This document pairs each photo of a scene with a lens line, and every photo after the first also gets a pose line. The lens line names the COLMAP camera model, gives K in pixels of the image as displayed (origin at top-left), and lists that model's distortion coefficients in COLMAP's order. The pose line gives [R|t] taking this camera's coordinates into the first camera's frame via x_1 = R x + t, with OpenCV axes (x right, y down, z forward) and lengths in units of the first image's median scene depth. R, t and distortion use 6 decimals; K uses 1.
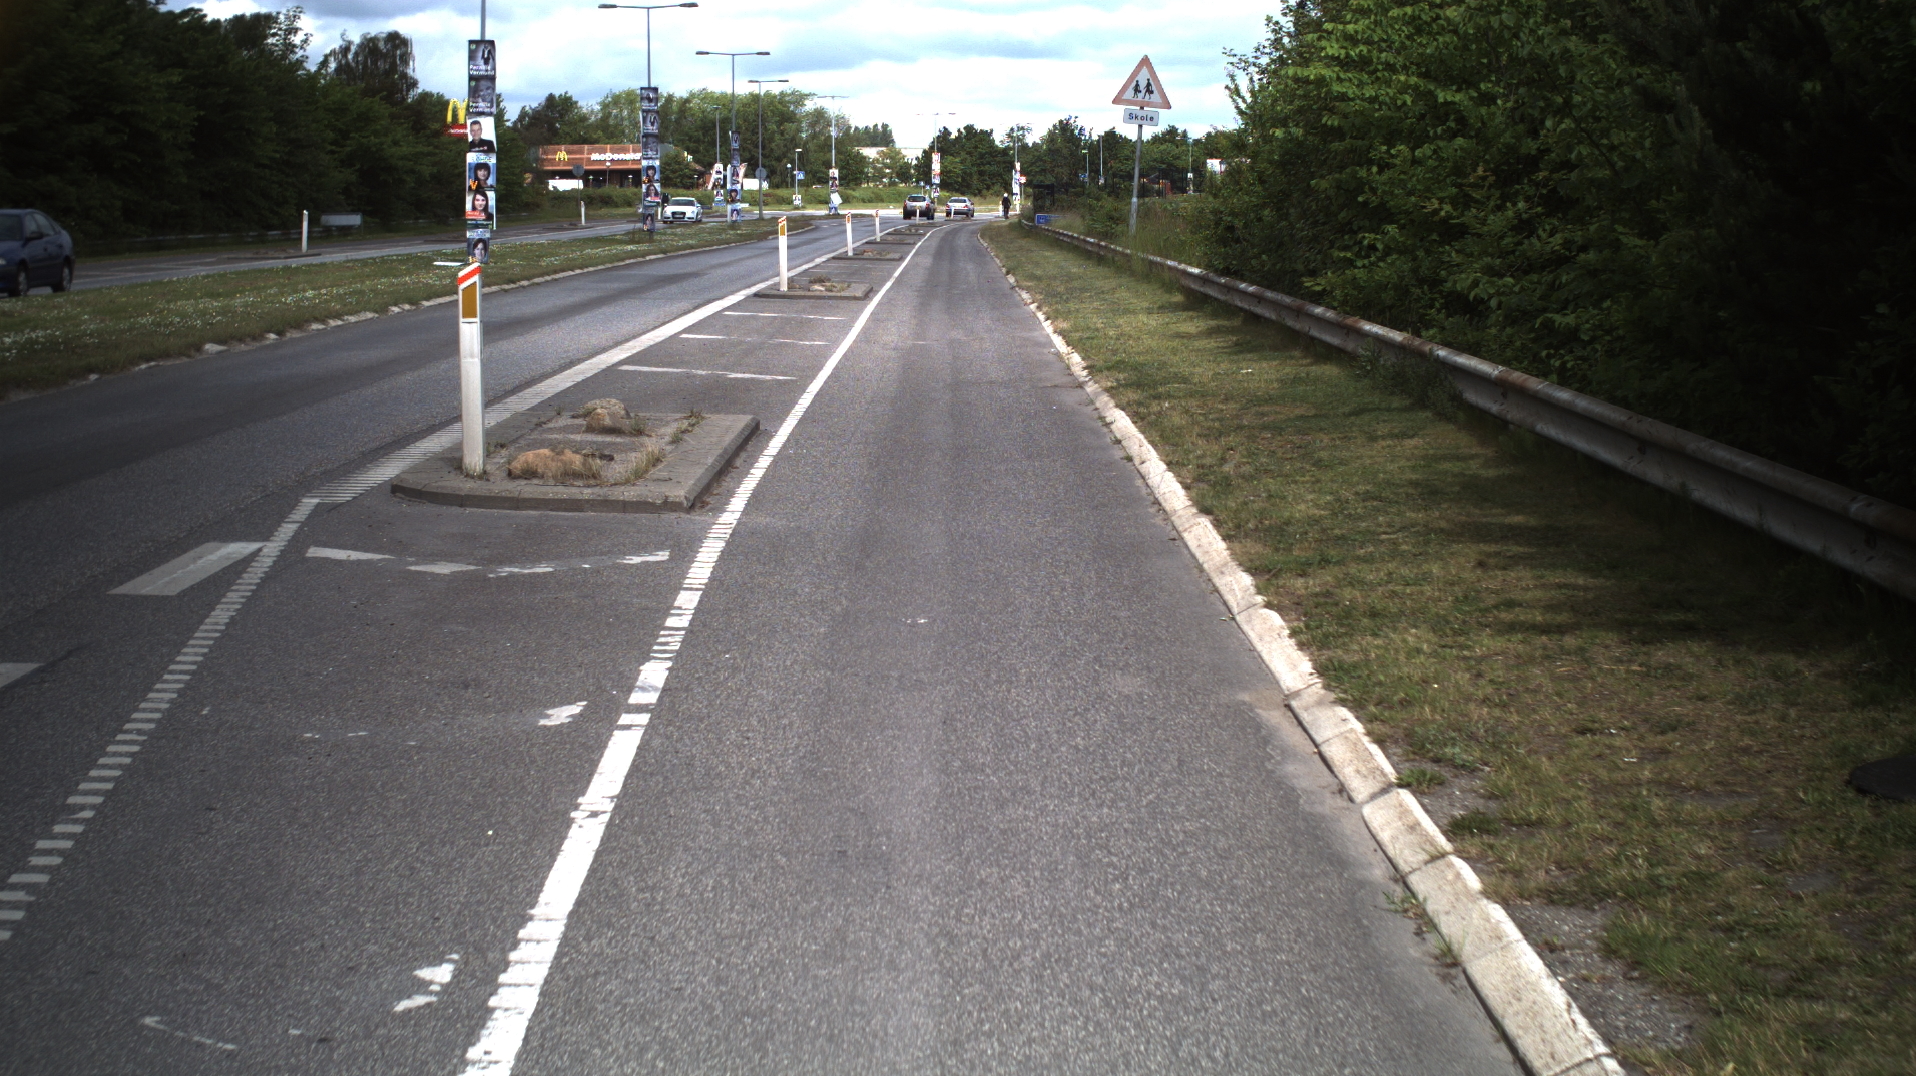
lens RADIAL K [[1664.1, 0, 965.3], [0, 1664.1, 532.0], [0, 0, 1]] dist [-0.059072, 0.006420]
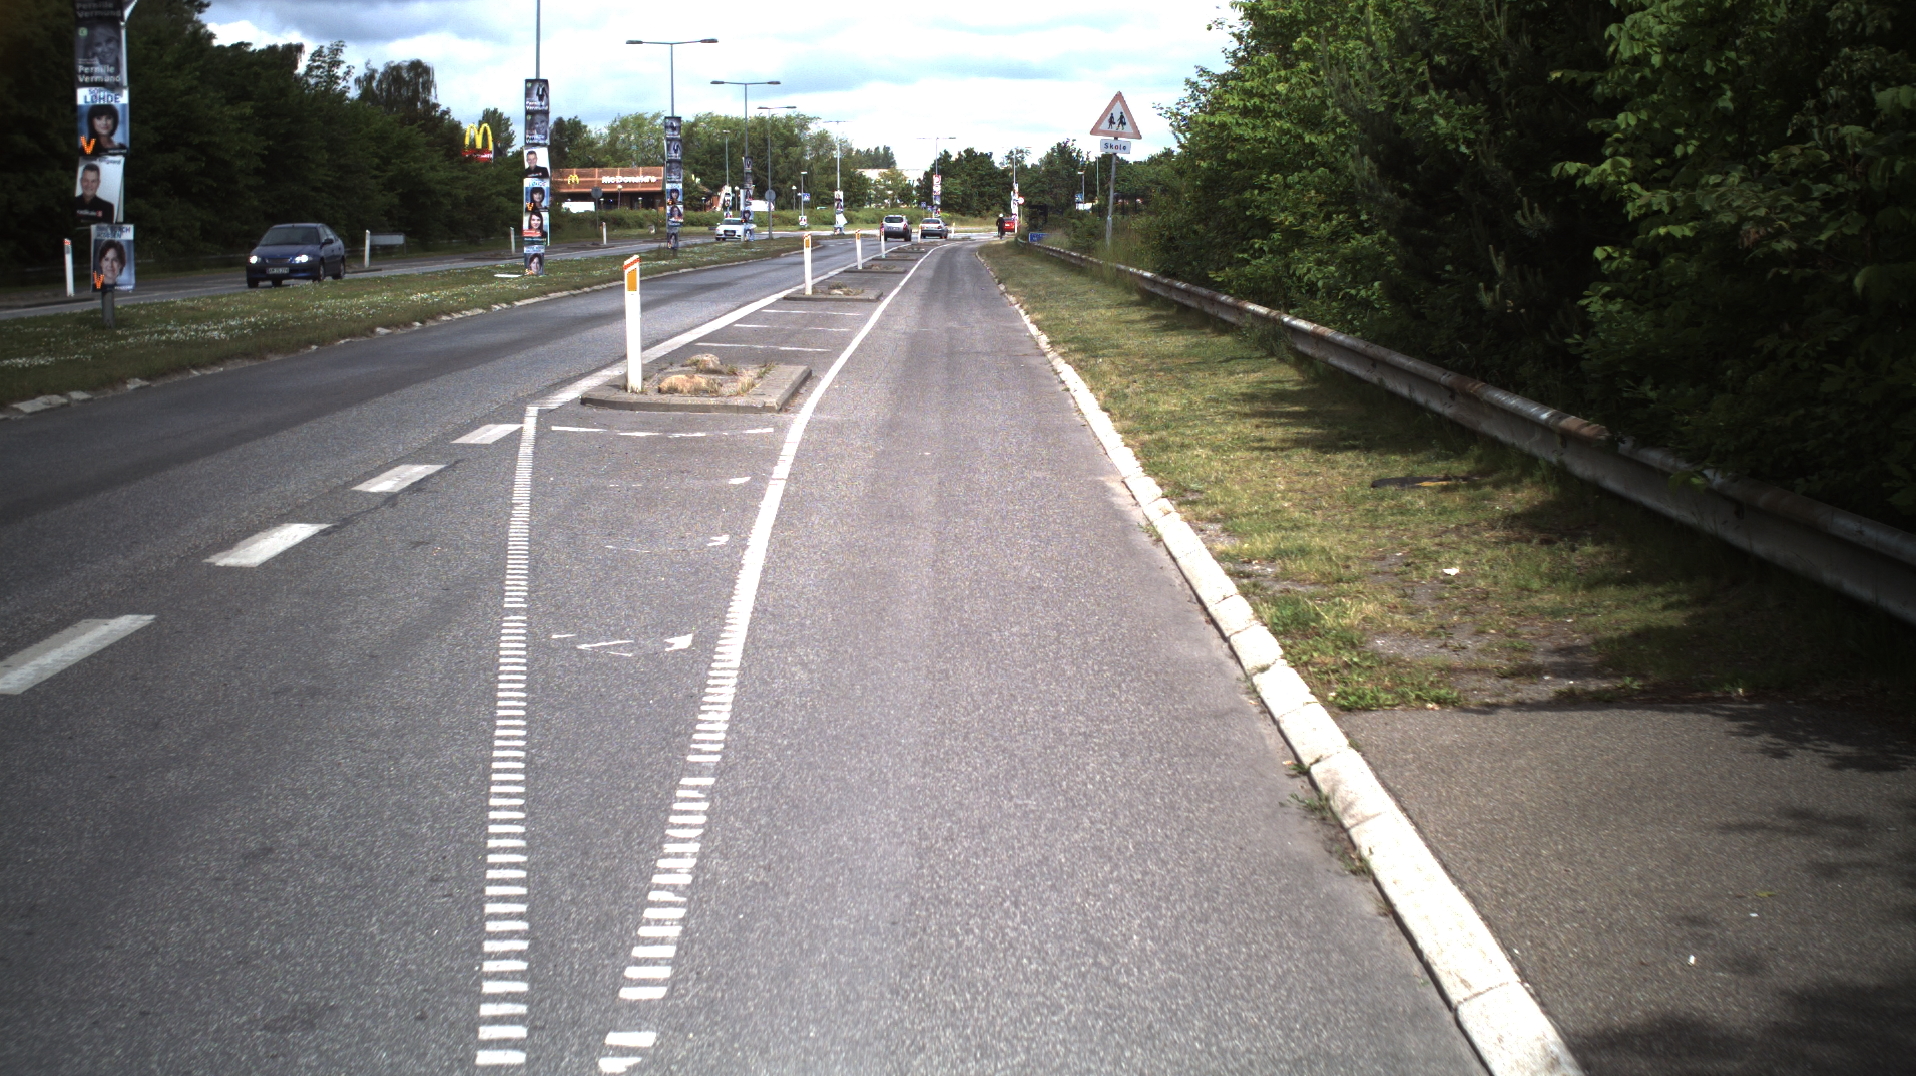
lens RADIAL K [[1660.7, 0, 959.5], [0, 1660.7, 536.2], [0, 0, 1]] dist [-0.055493, 0.002784]
pose [[0.999986, -0.002581, -0.004653, 0.005012], [0.002537, 0.999952, -0.009438, 0.049798], [0.004677, 0.009426, 0.999945, -0.234887]]
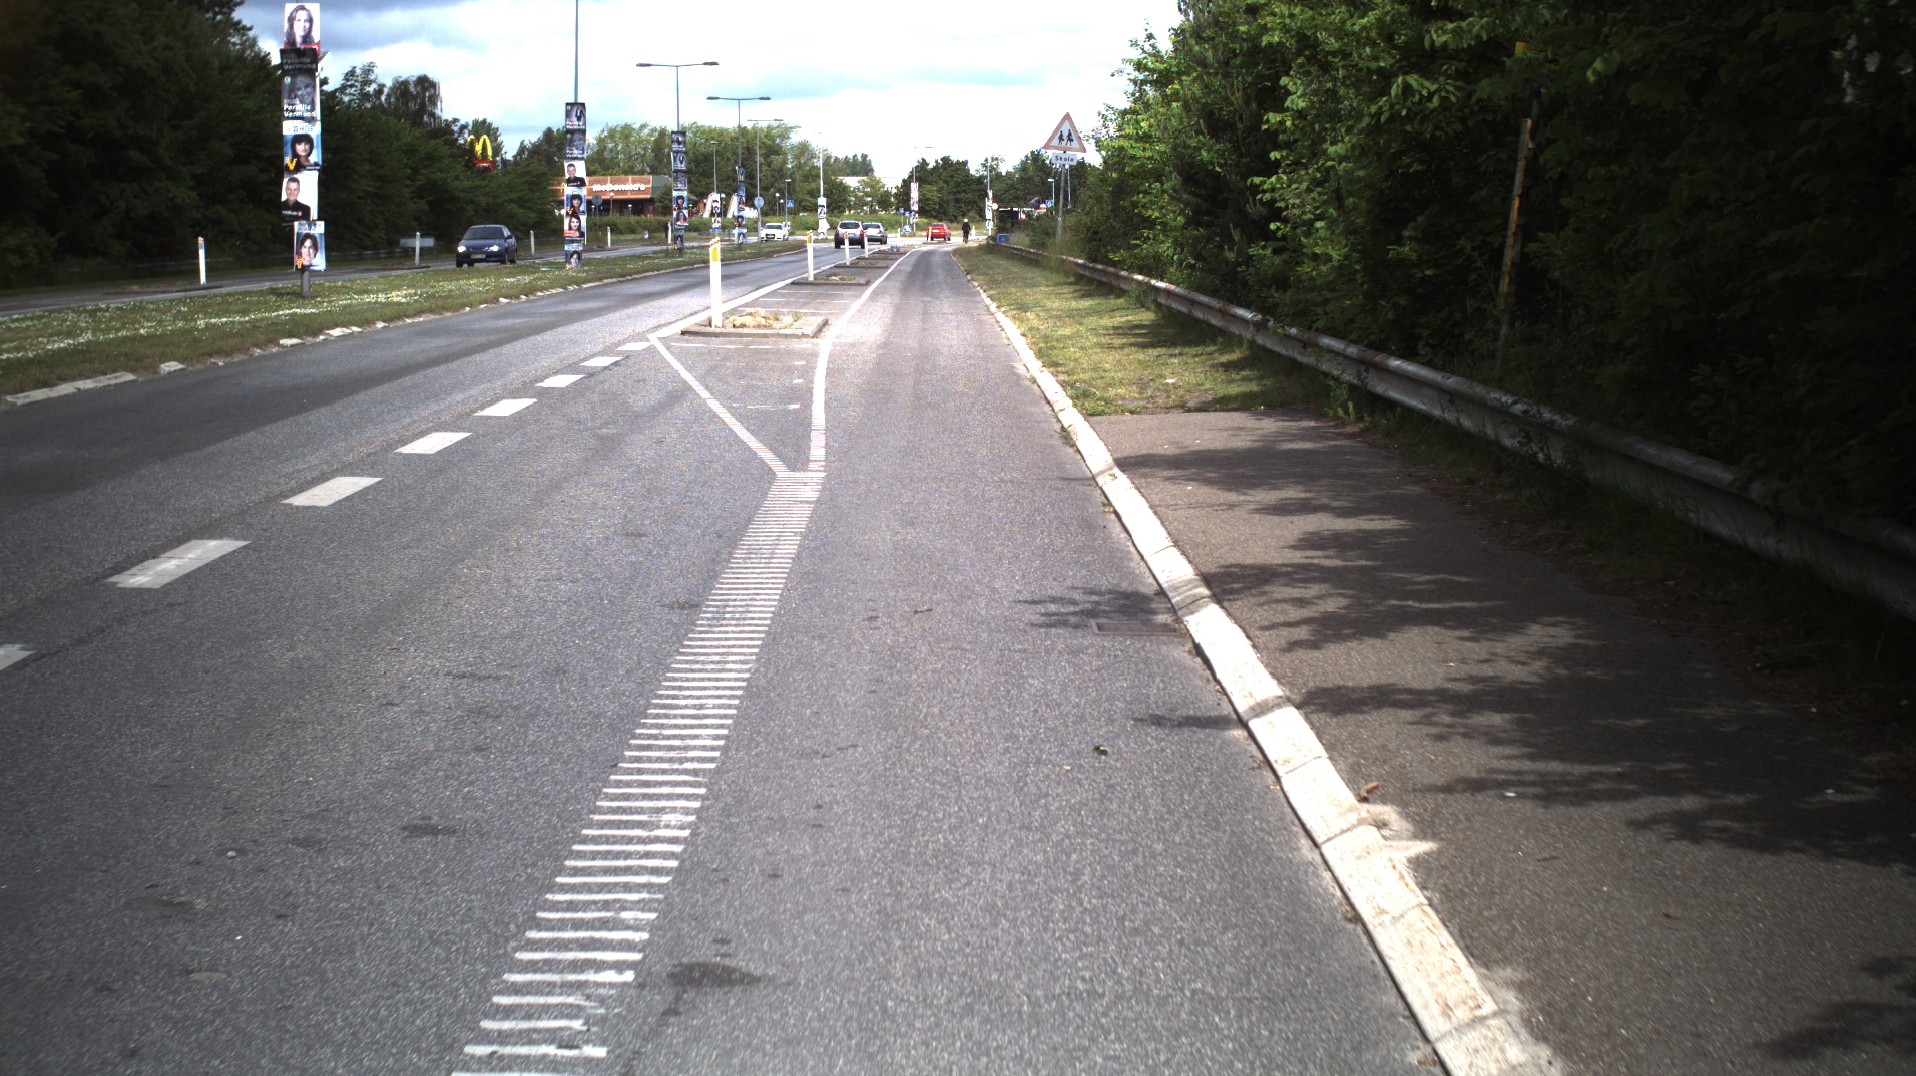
lens RADIAL K [[1656.4, 0, 922.1], [0, 1656.4, 531.1], [0, 0, 1]] dist [-0.056872, 0.009279]
pose [[0.999892, -0.004293, -0.014021, 0.011305], [0.004071, 0.999866, -0.015854, 0.127619], [0.014087, 0.015795, 0.999776, -0.584479]]
